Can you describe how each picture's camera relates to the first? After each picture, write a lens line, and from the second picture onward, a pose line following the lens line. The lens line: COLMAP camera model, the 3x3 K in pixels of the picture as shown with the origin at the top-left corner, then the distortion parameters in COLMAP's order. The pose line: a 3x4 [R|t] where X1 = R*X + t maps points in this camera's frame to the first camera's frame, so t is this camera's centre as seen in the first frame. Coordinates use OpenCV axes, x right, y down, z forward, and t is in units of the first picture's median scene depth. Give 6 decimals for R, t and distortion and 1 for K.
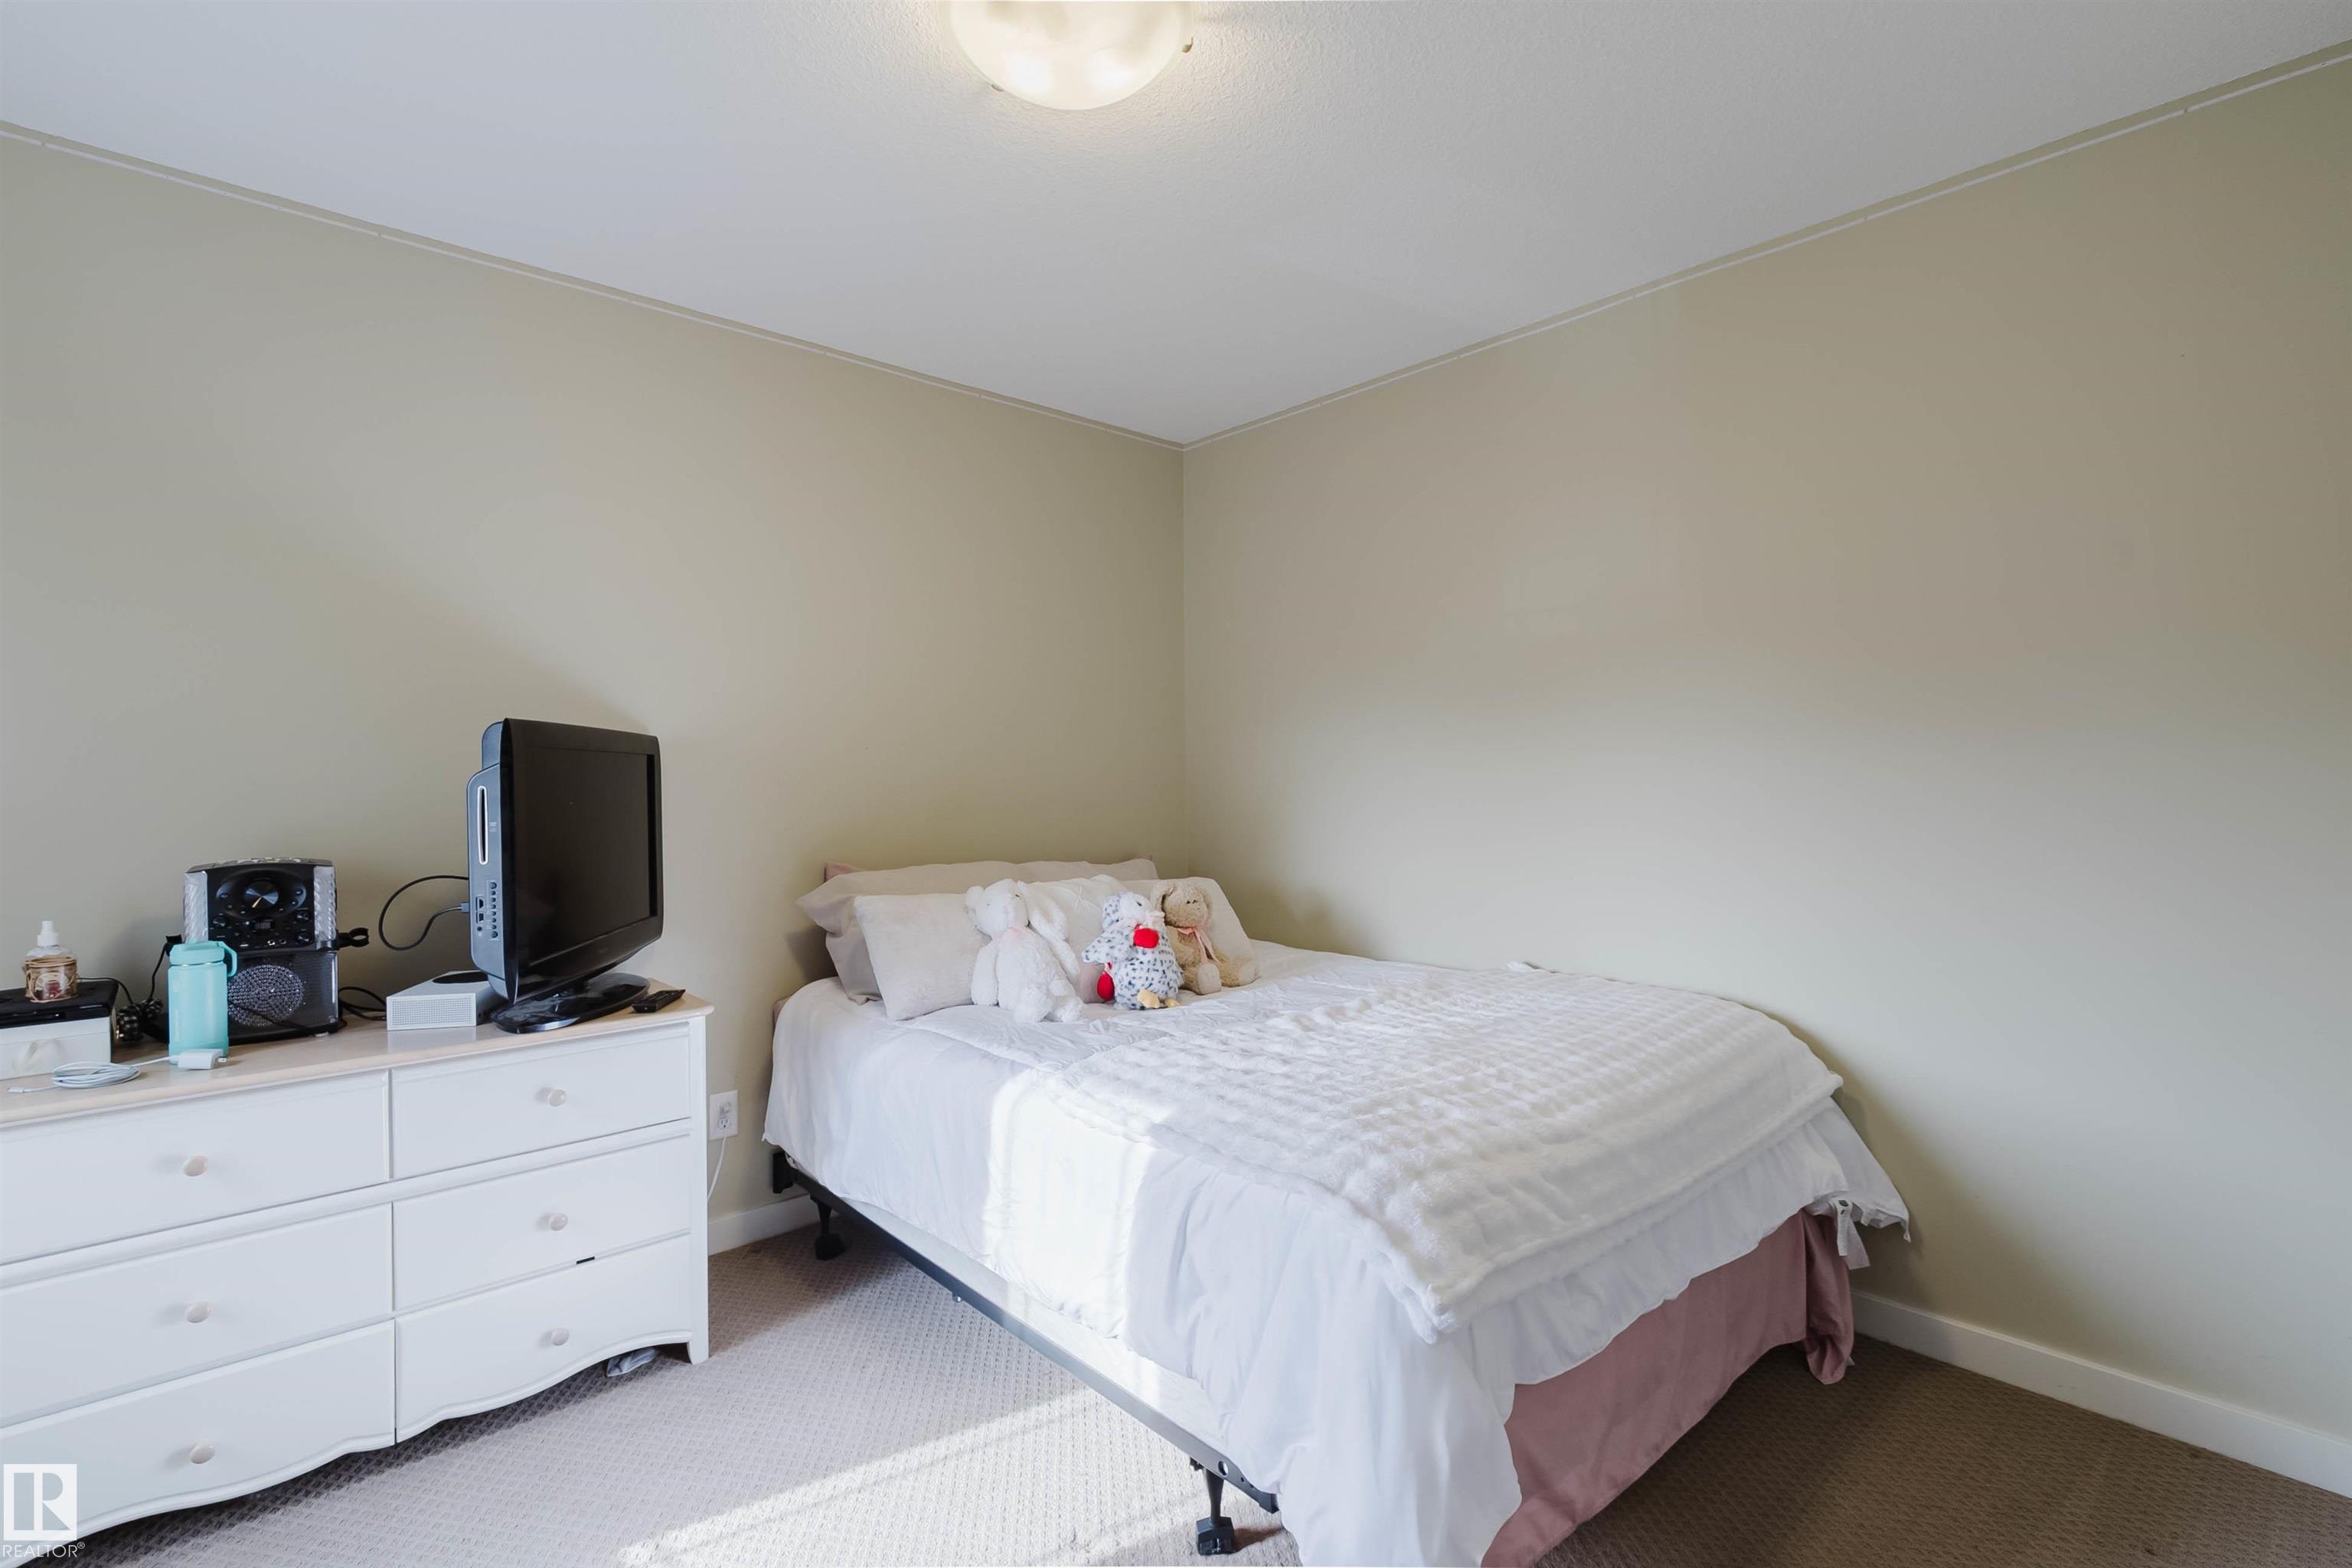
lens RADIAL K [[1070.9, 0, 1169.9], [0, 1070.9, 789.3], [0, 0, 1]] dist [0.001435, -0.000295]
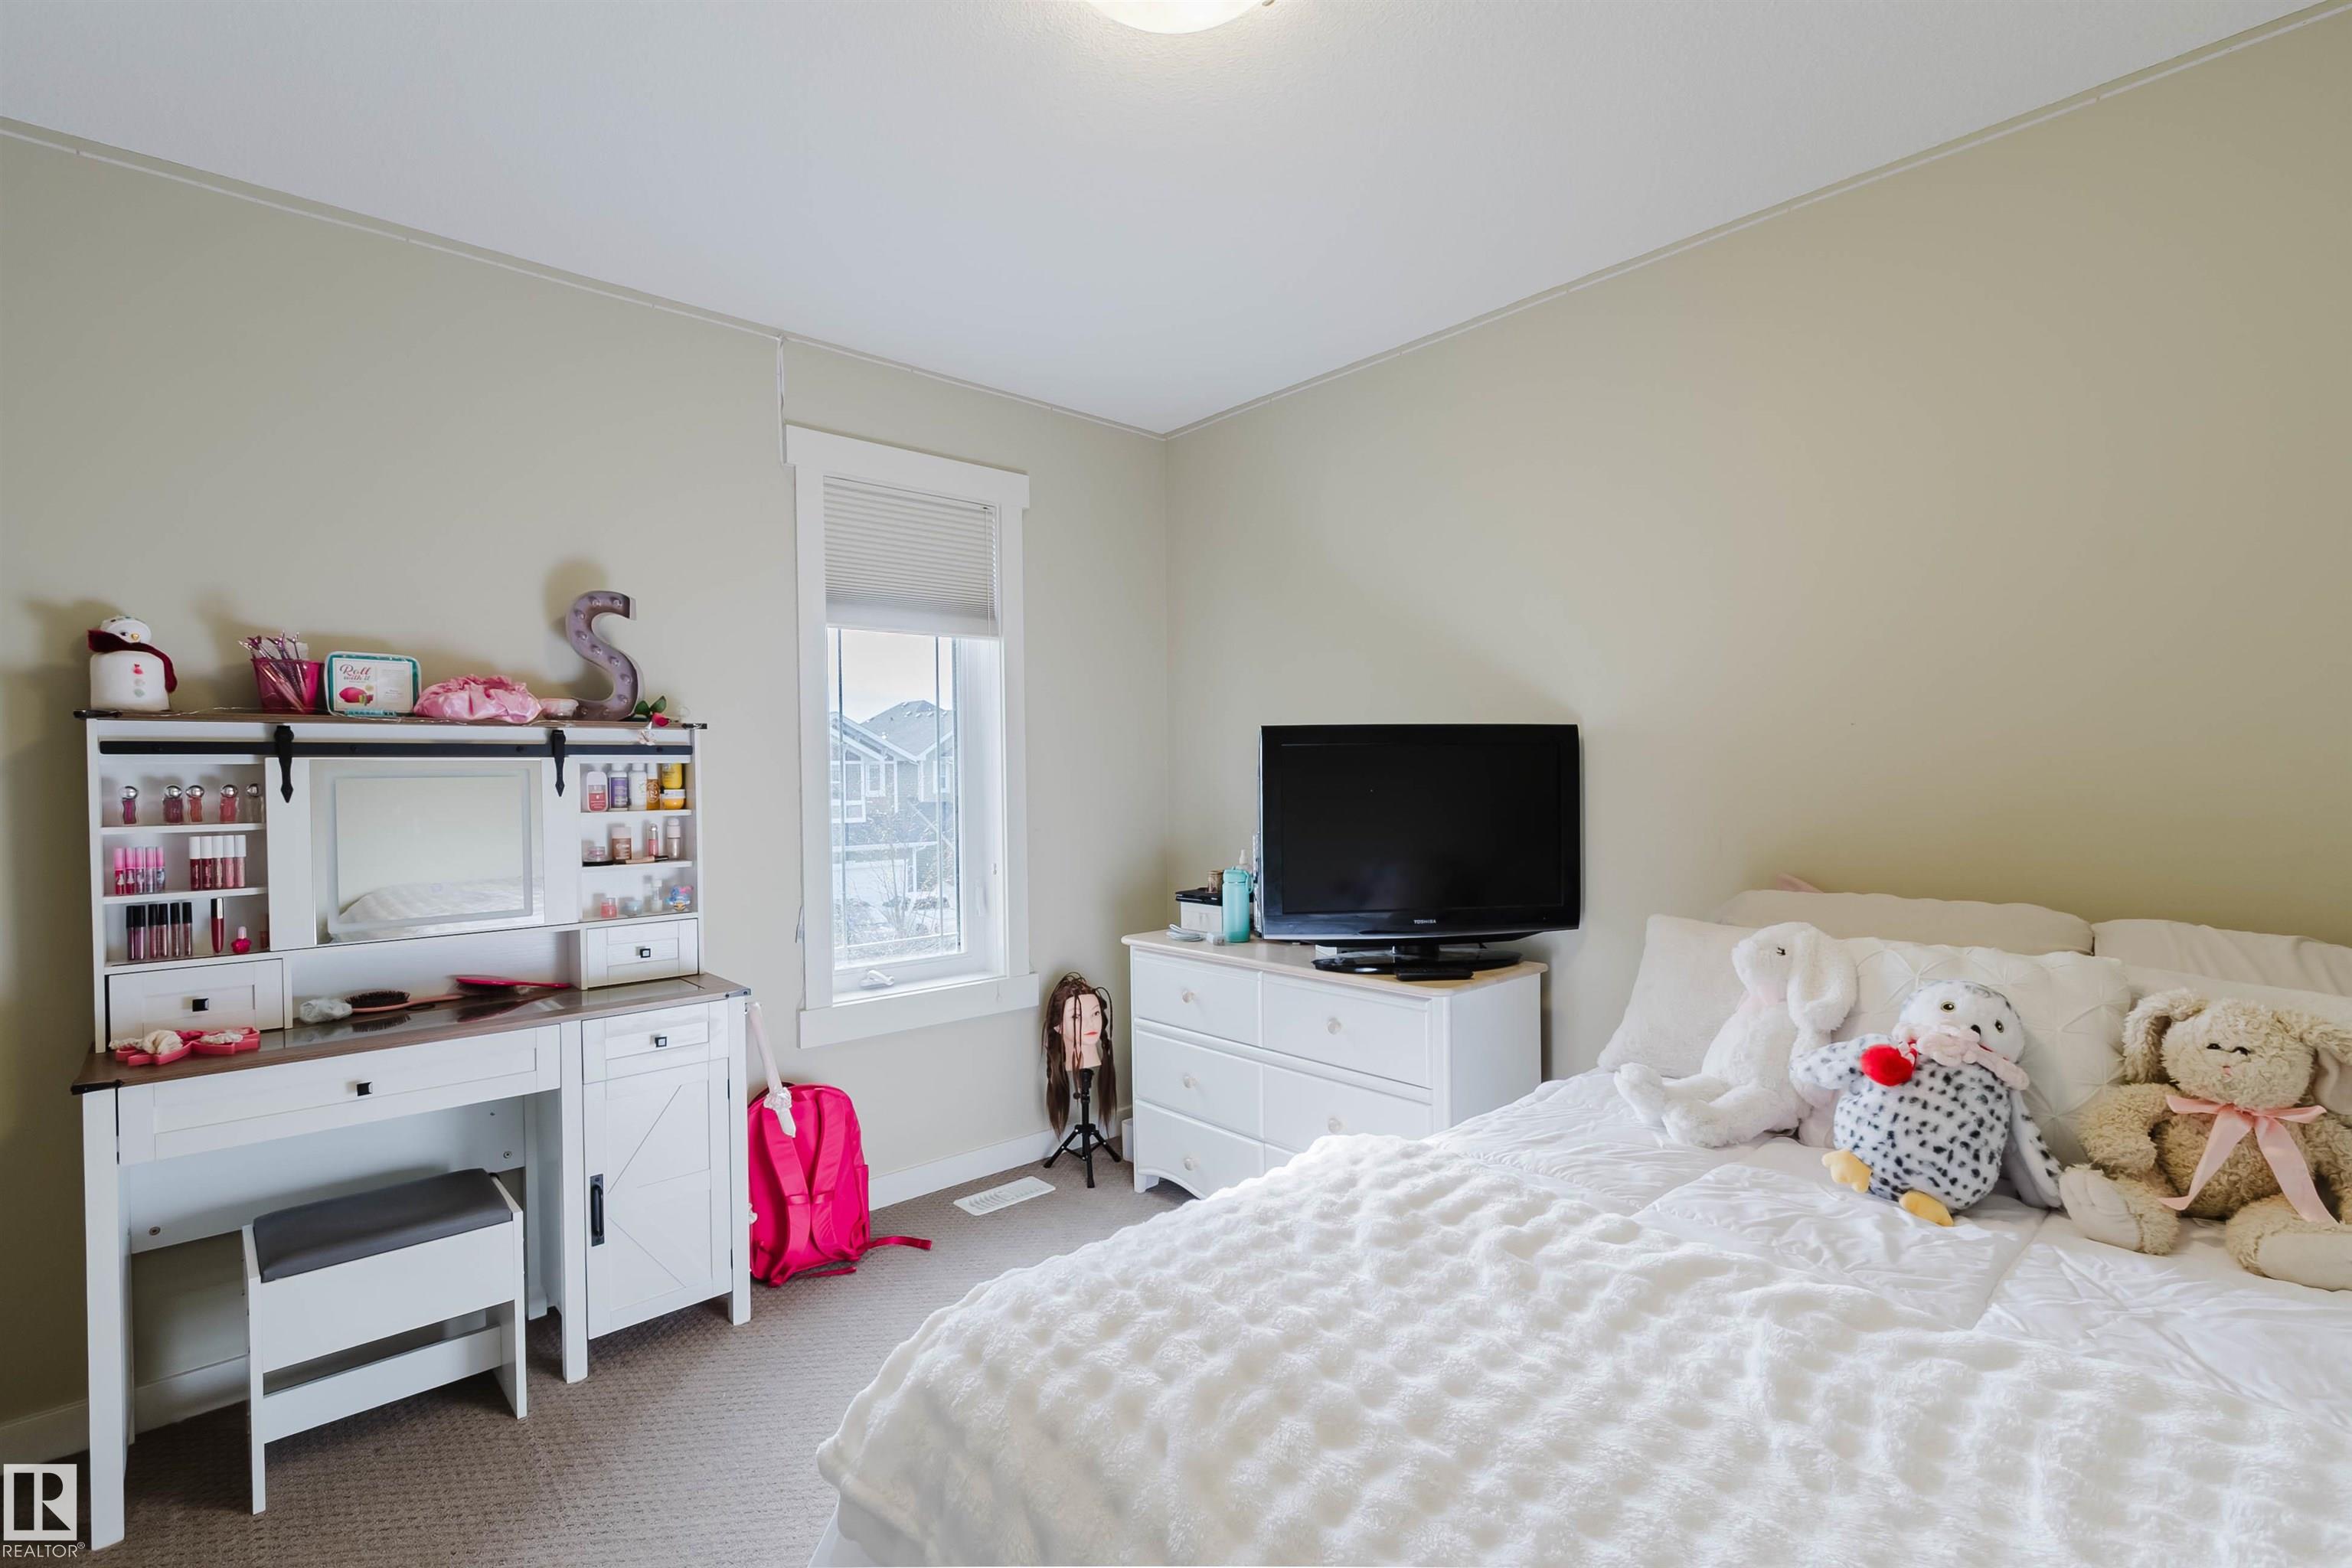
lens RADIAL K [[1070.9, 0, 1169.9], [0, 1070.9, 789.3], [0, 0, 1]] dist [0.001435, -0.000295]
pose [[-0.002171, 0.021985, -0.999756, 0.709037], [-0.002124, 0.999756, 0.021990, -0.015711], [0.999995, 0.002171, -0.002124, 0.873414]]
